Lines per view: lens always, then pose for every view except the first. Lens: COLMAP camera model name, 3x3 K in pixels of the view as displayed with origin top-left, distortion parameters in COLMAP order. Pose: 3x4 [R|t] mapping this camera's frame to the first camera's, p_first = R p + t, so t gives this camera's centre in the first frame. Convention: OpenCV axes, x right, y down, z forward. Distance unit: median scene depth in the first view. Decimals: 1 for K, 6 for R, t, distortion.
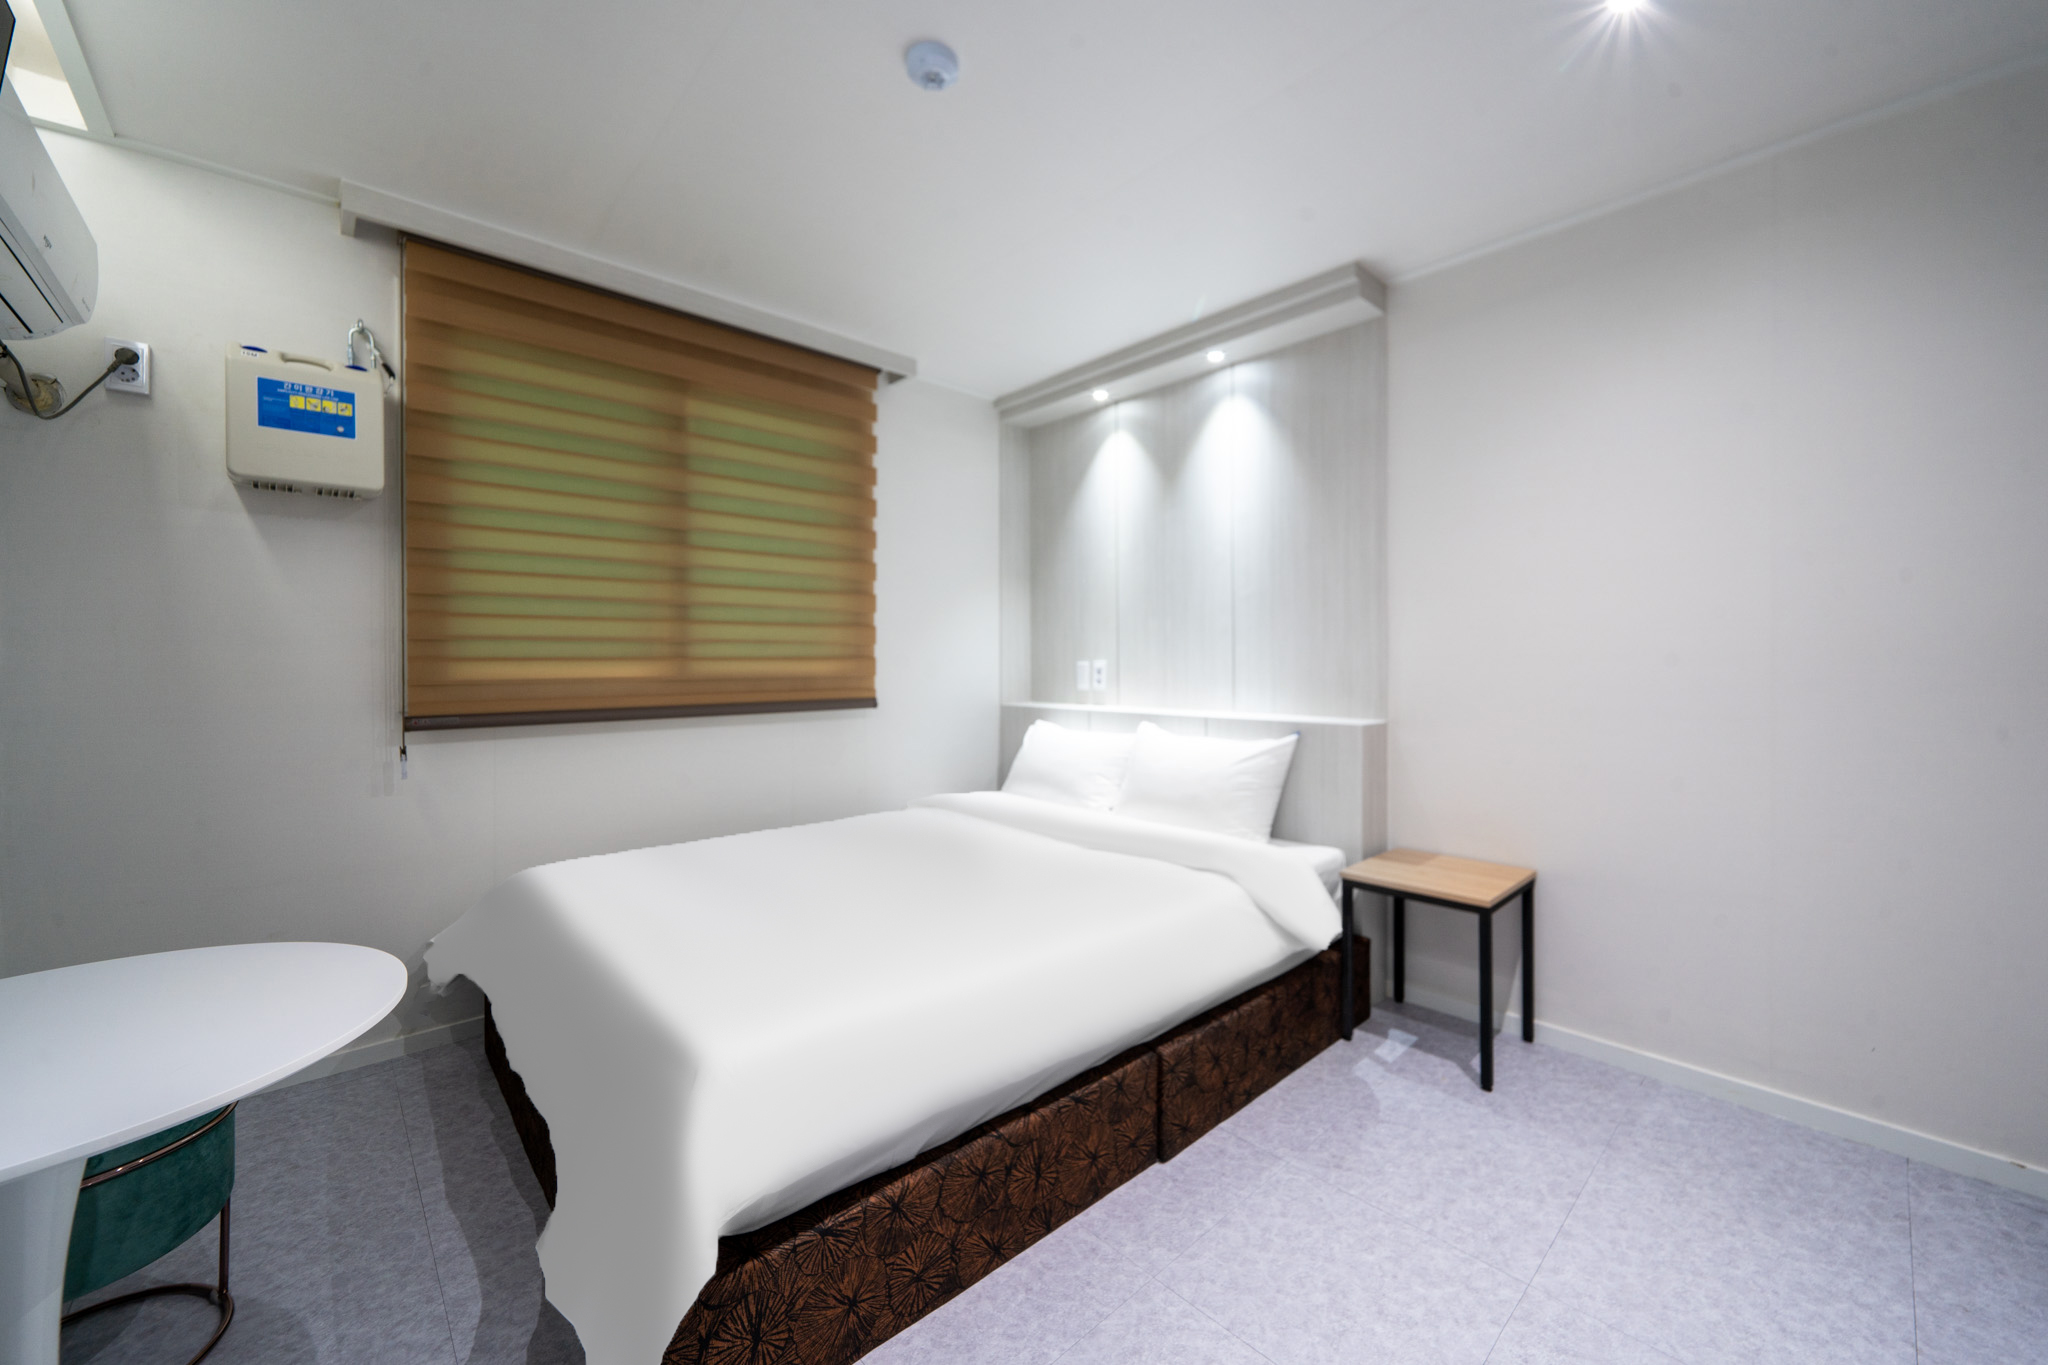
lens RADIAL K [[792.4, 0, 1036.1], [0, 792.4, 666.3], [0, 0, 1]] dist [-0.000013, 0.000062]
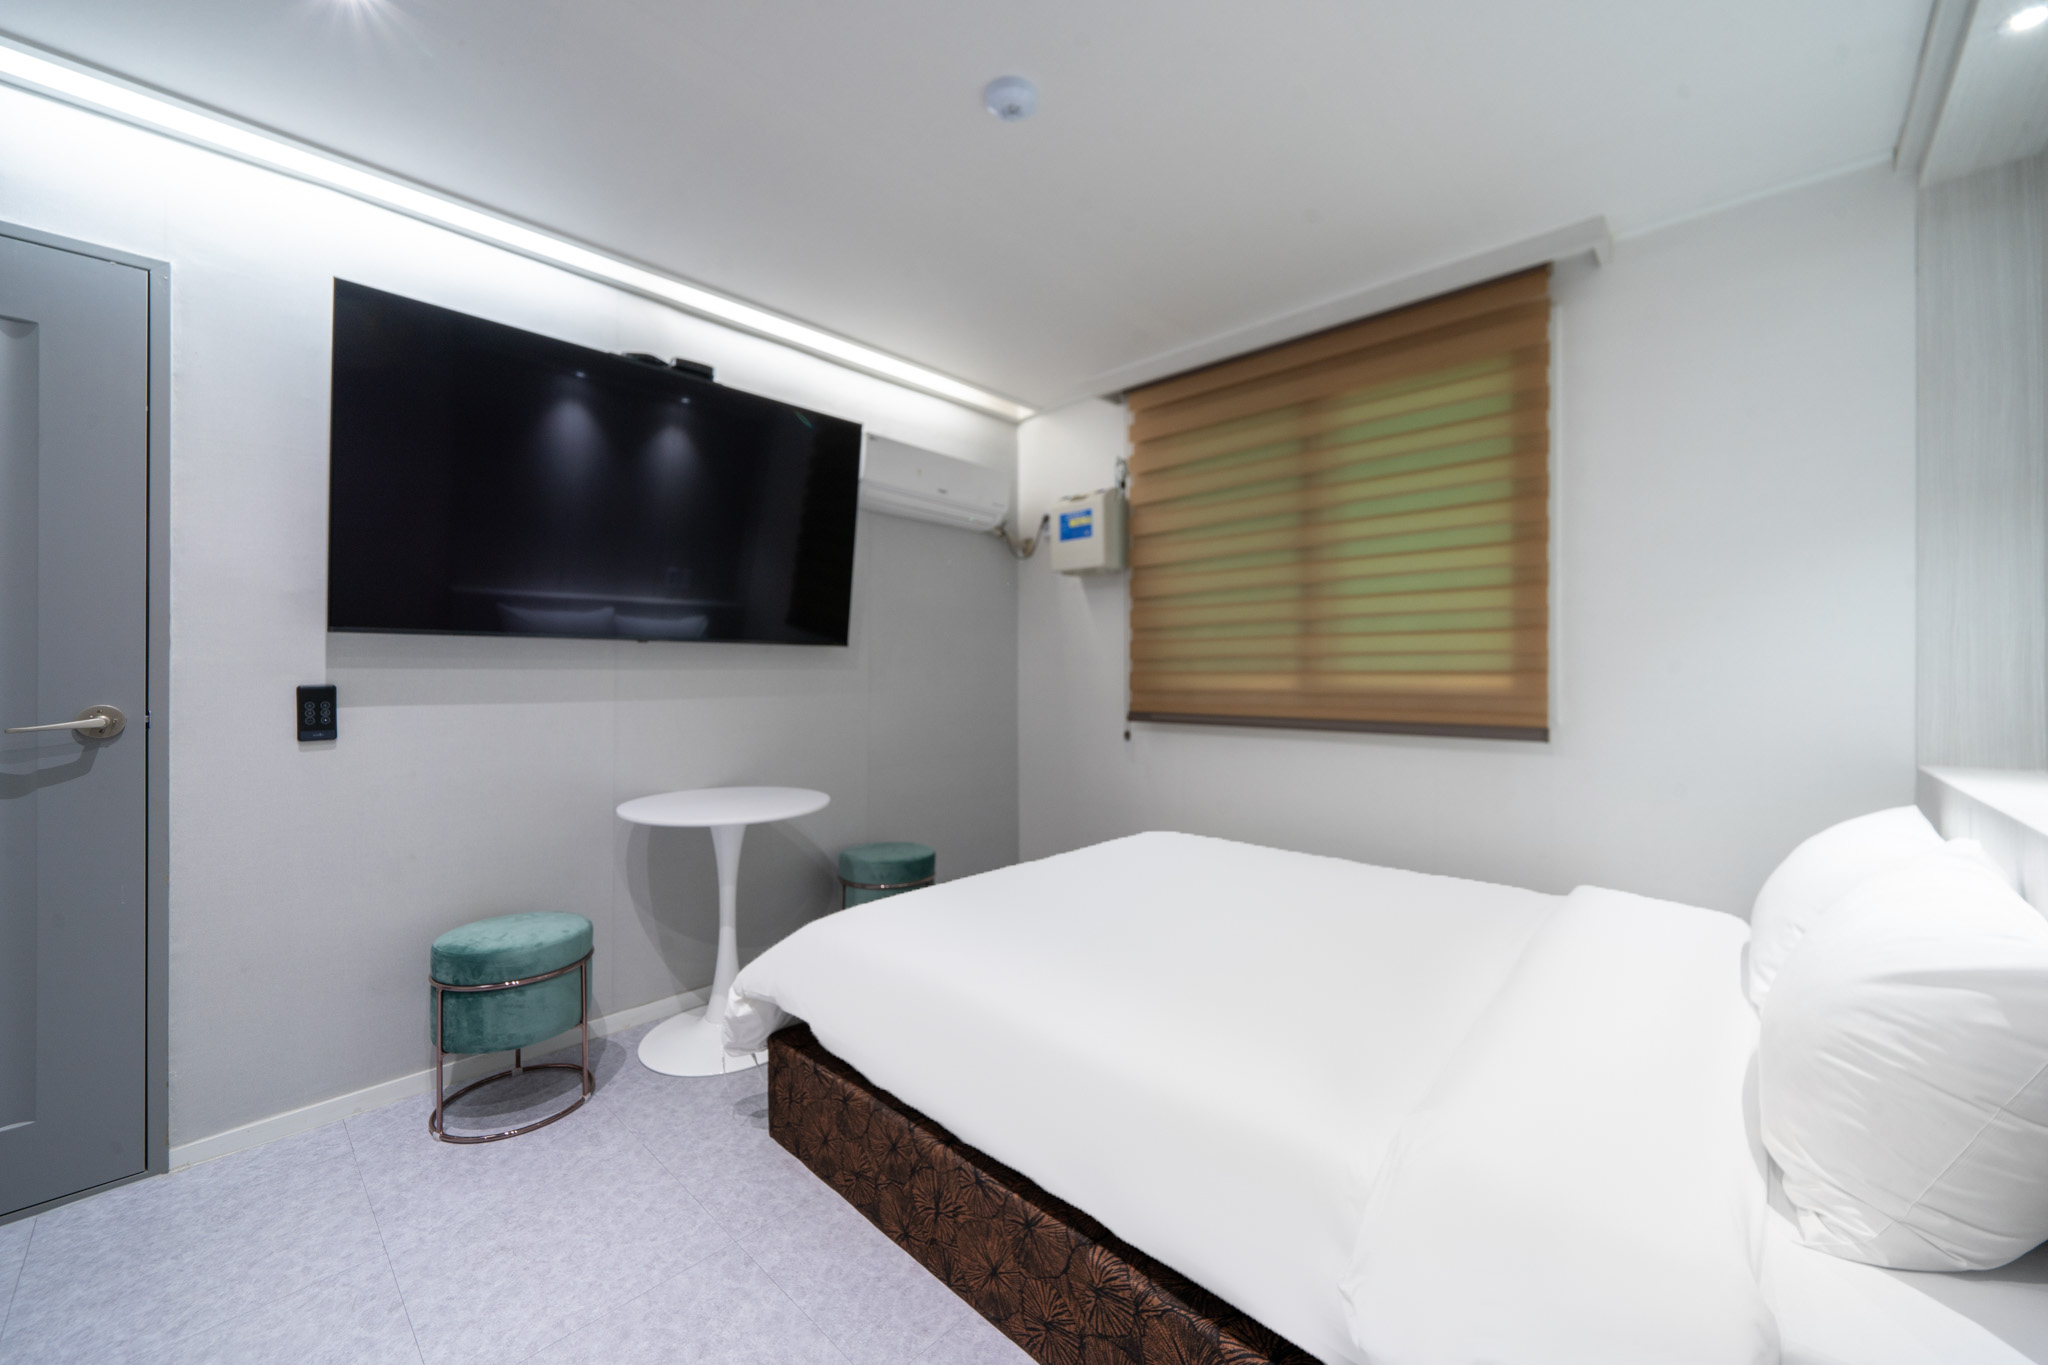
lens RADIAL K [[764.9, 0, 1030.3], [0, 764.9, 672.2], [0, 0, 1]] dist [-0.000926, -0.000136]
pose [[0.081243, 0.000394, -0.996694, 0.706298], [-0.007186, 0.999974, -0.000191, -0.010165], [0.996668, 0.007178, 0.081244, 0.776117]]
